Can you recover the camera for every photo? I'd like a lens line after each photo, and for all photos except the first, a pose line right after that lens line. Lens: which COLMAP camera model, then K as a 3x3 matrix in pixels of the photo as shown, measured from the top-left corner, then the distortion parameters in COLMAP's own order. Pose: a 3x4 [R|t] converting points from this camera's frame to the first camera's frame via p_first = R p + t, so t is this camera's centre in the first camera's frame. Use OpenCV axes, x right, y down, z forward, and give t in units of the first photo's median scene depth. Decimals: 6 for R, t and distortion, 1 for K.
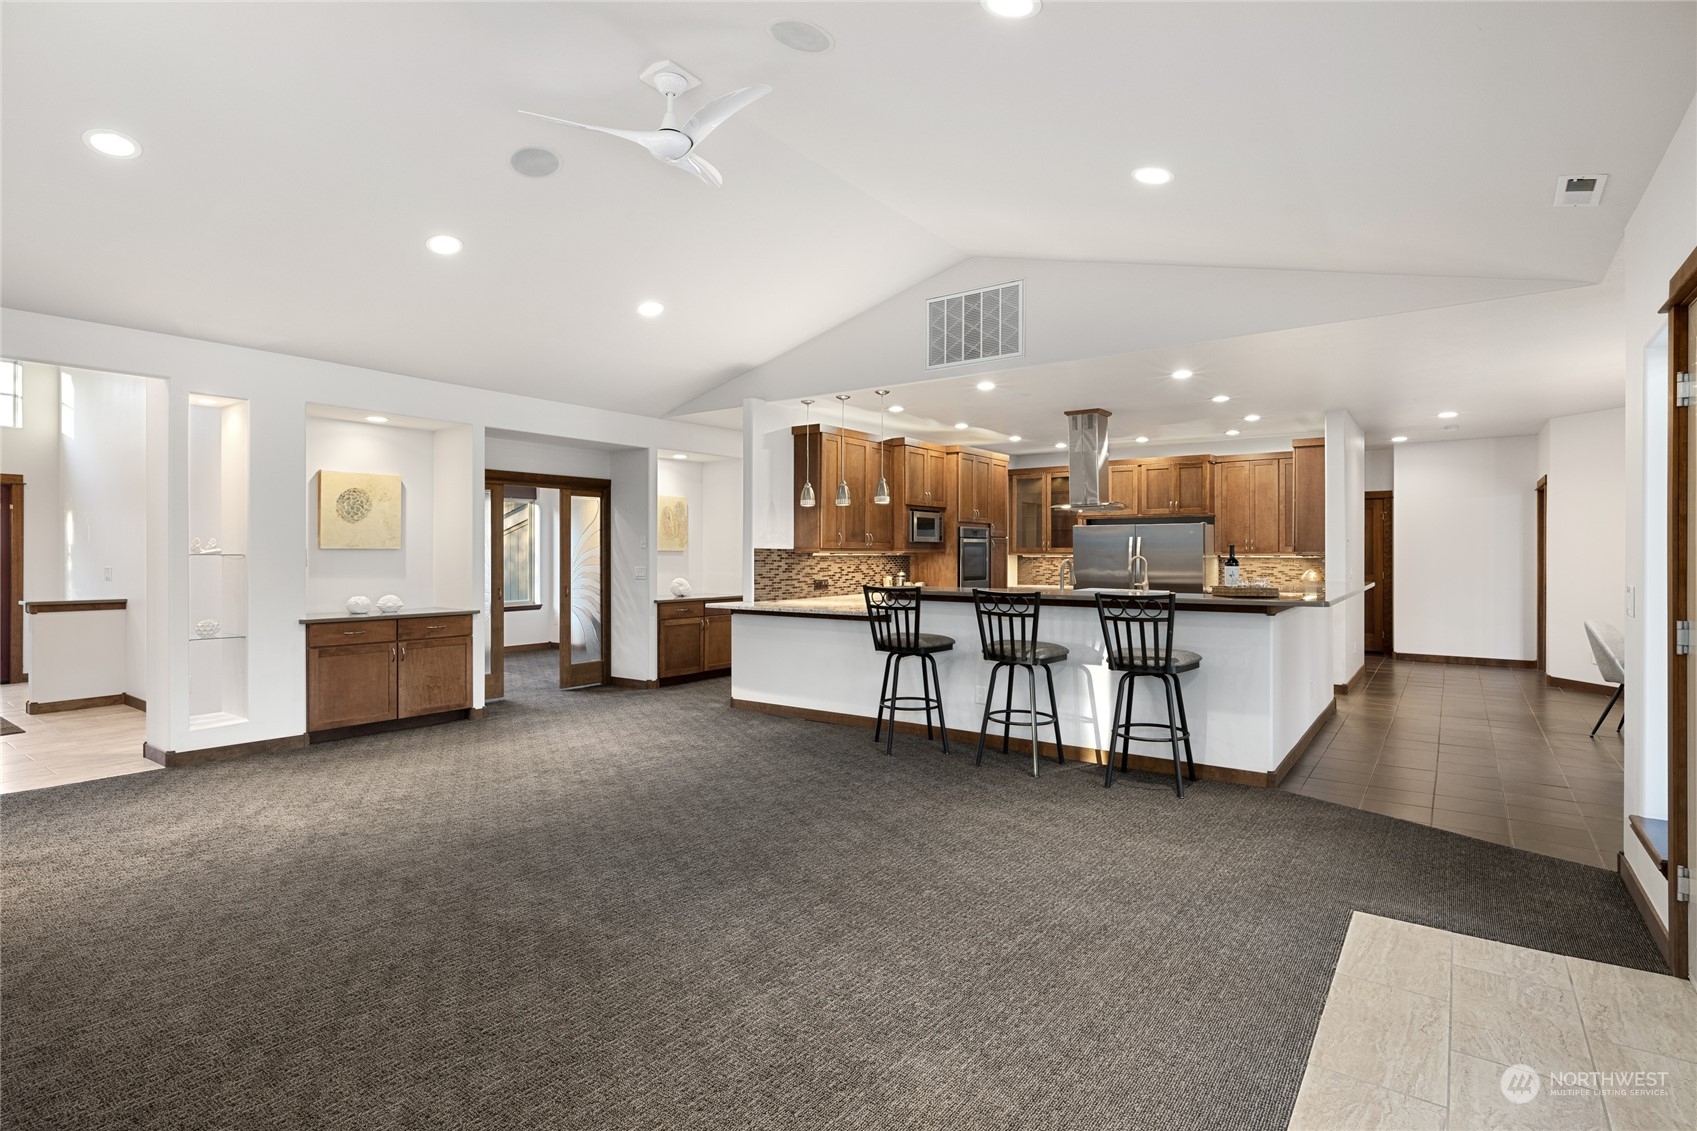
lens RADIAL K [[834.5, 0, 848.5], [0, 834.5, 565.5], [0, 0, 1]] dist [-0.012501, -0.000236]
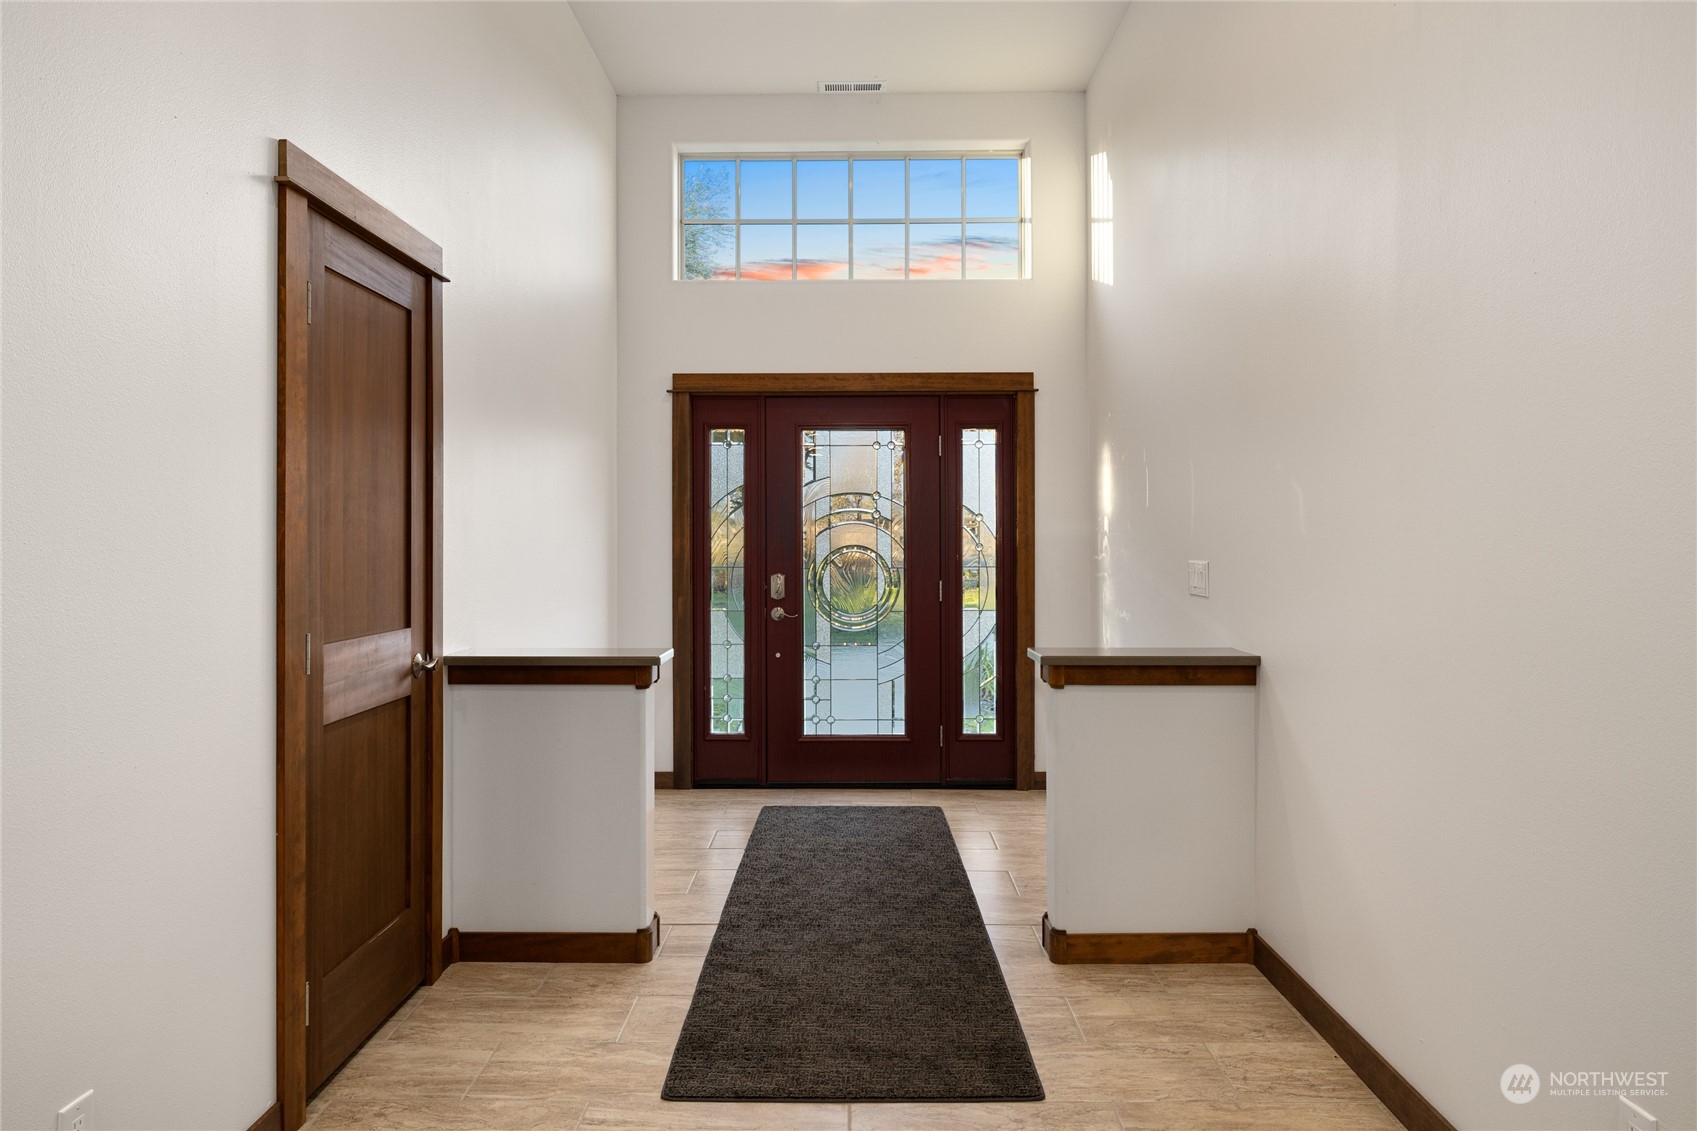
lens RADIAL K [[1123.1, 0, 851.5], [0, 1123.1, 525.6], [0, 0, 1]] dist [-0.001043, -0.000621]
pose [[0.585208, -0.026630, -0.810445, -0.522520], [-0.003409, 0.999371, -0.035300, 0.003231], [0.810876, 0.023420, 0.584750, 0.519705]]
